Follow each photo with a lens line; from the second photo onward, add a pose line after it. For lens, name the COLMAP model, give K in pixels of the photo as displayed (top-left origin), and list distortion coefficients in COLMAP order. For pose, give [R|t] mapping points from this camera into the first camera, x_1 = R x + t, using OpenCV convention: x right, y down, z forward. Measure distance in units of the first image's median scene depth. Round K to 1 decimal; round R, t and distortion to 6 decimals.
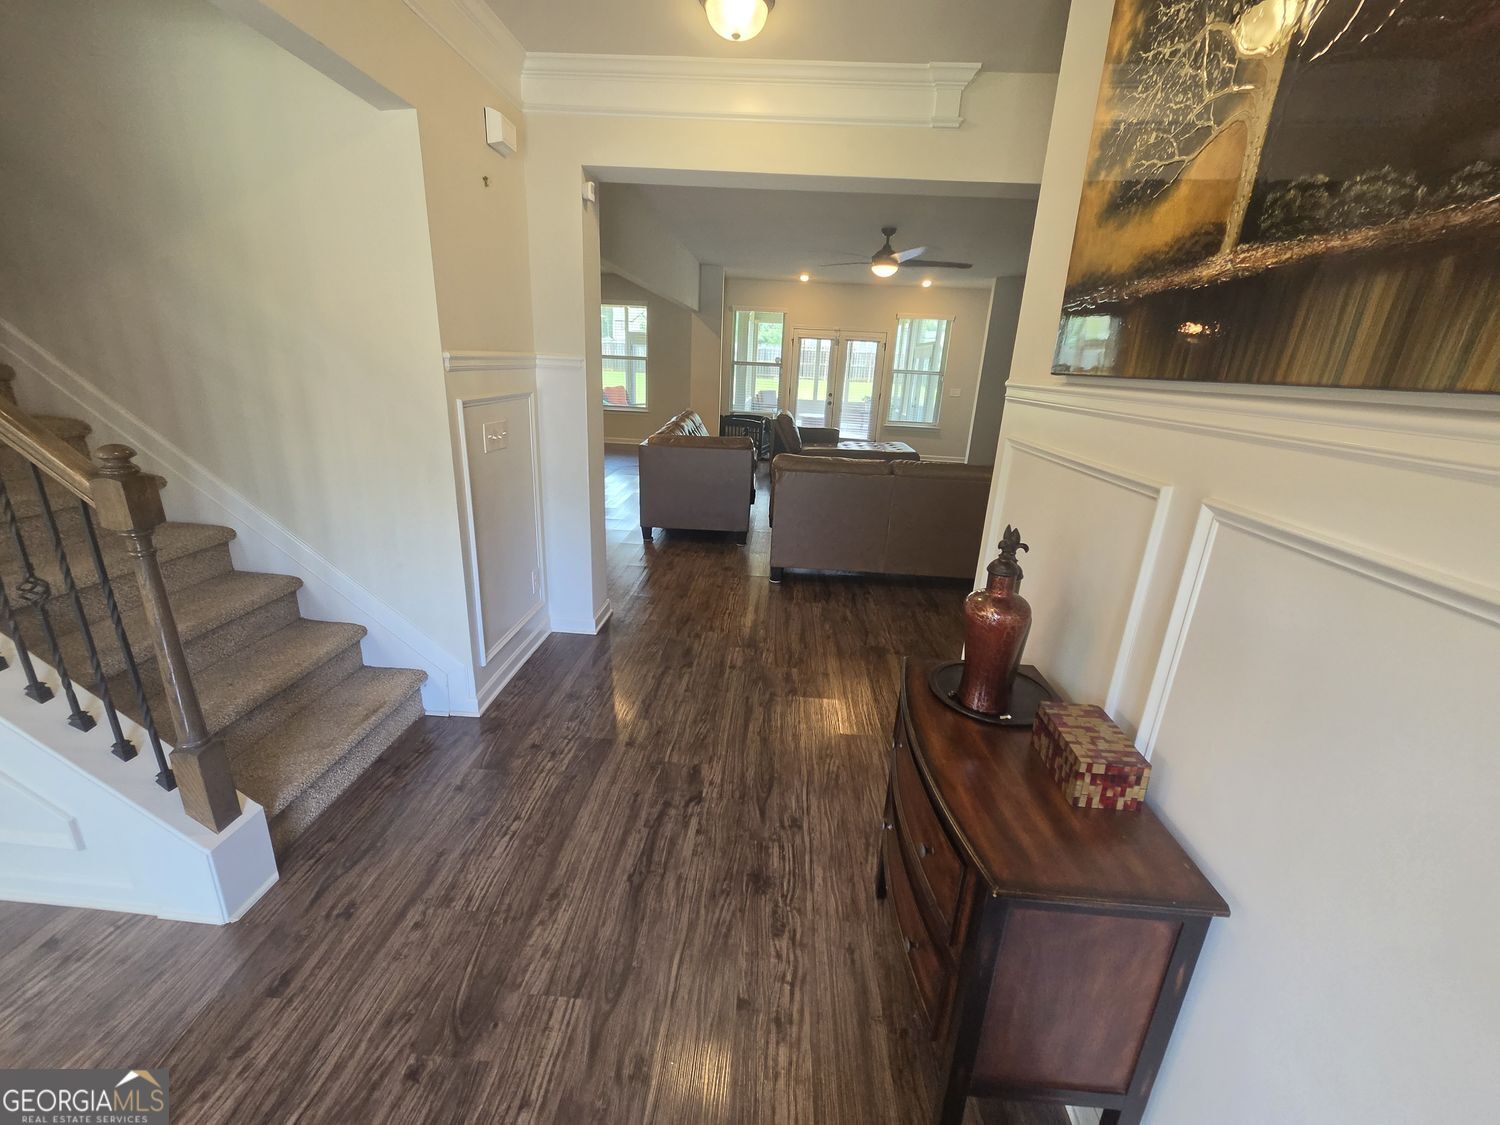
lens RADIAL K [[613.2, 0, 752.6], [0, 613.2, 558.7], [0, 0, 1]] dist [-0.006731, 0.001397]
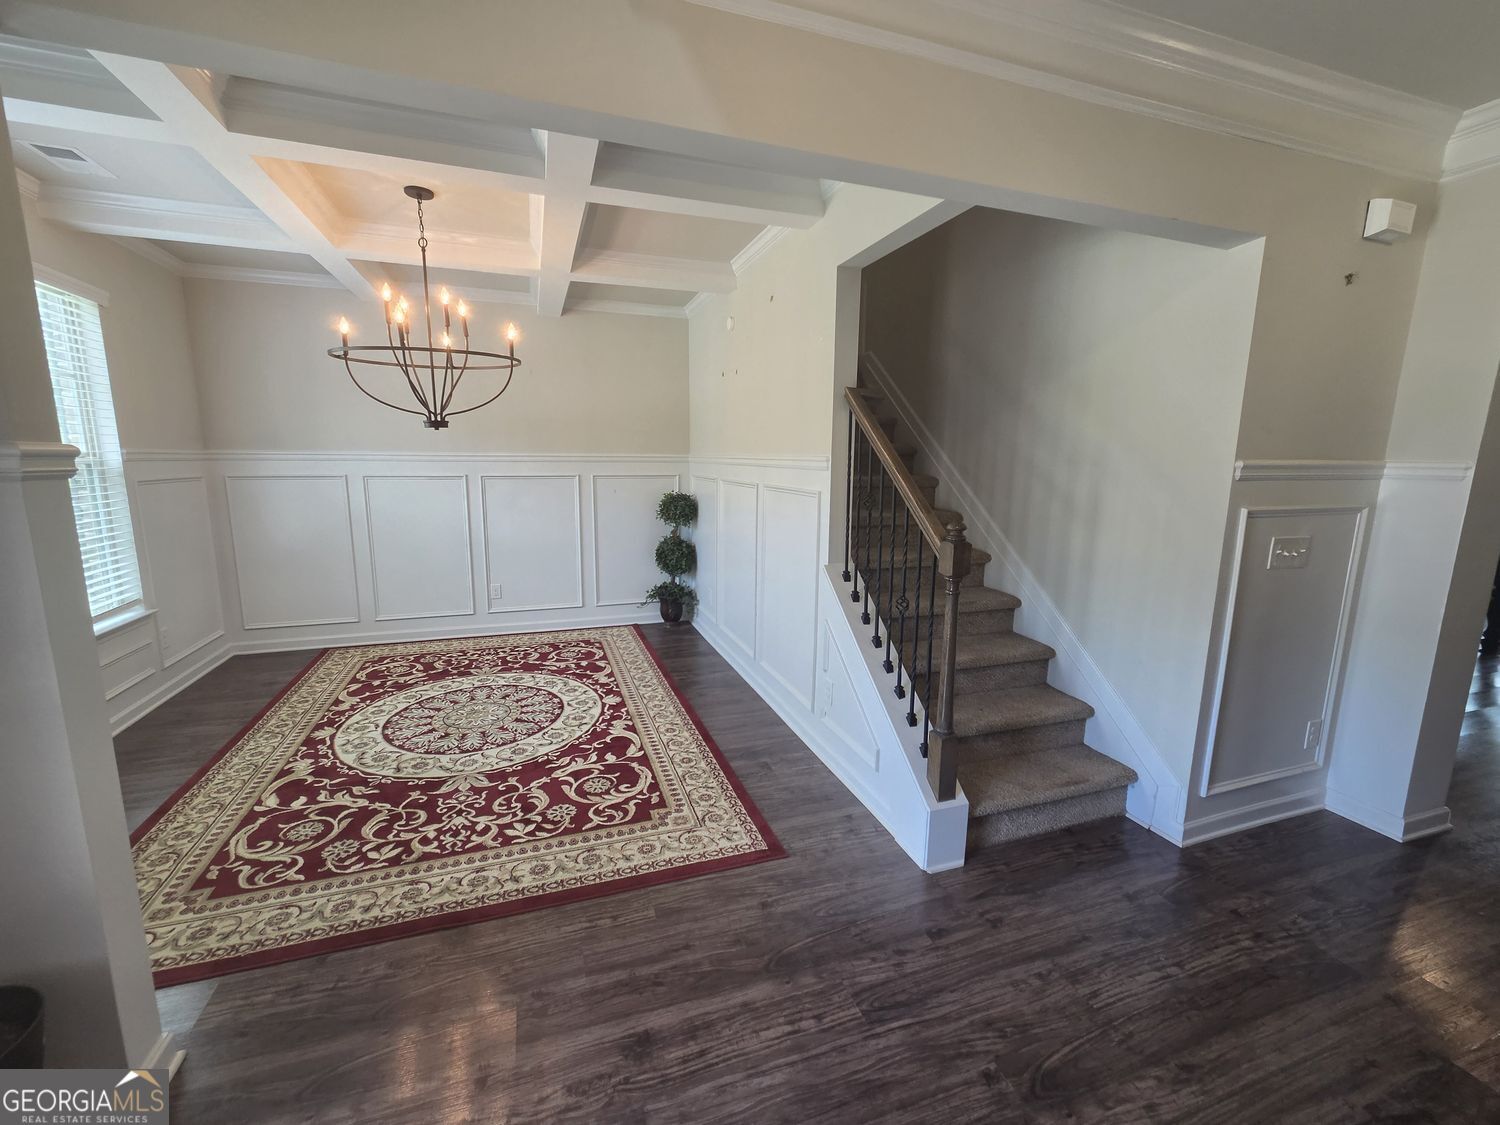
lens RADIAL K [[613.2, 0, 741.0], [0, 613.2, 558.8], [0, 0, 1]] dist [-0.006731, 0.001397]
pose [[0.372623, 0.108303, -0.921641, 0.124747], [-0.277171, 0.960820, 0.000845, 0.034577], [0.885623, 0.255137, 0.388042, -0.048911]]
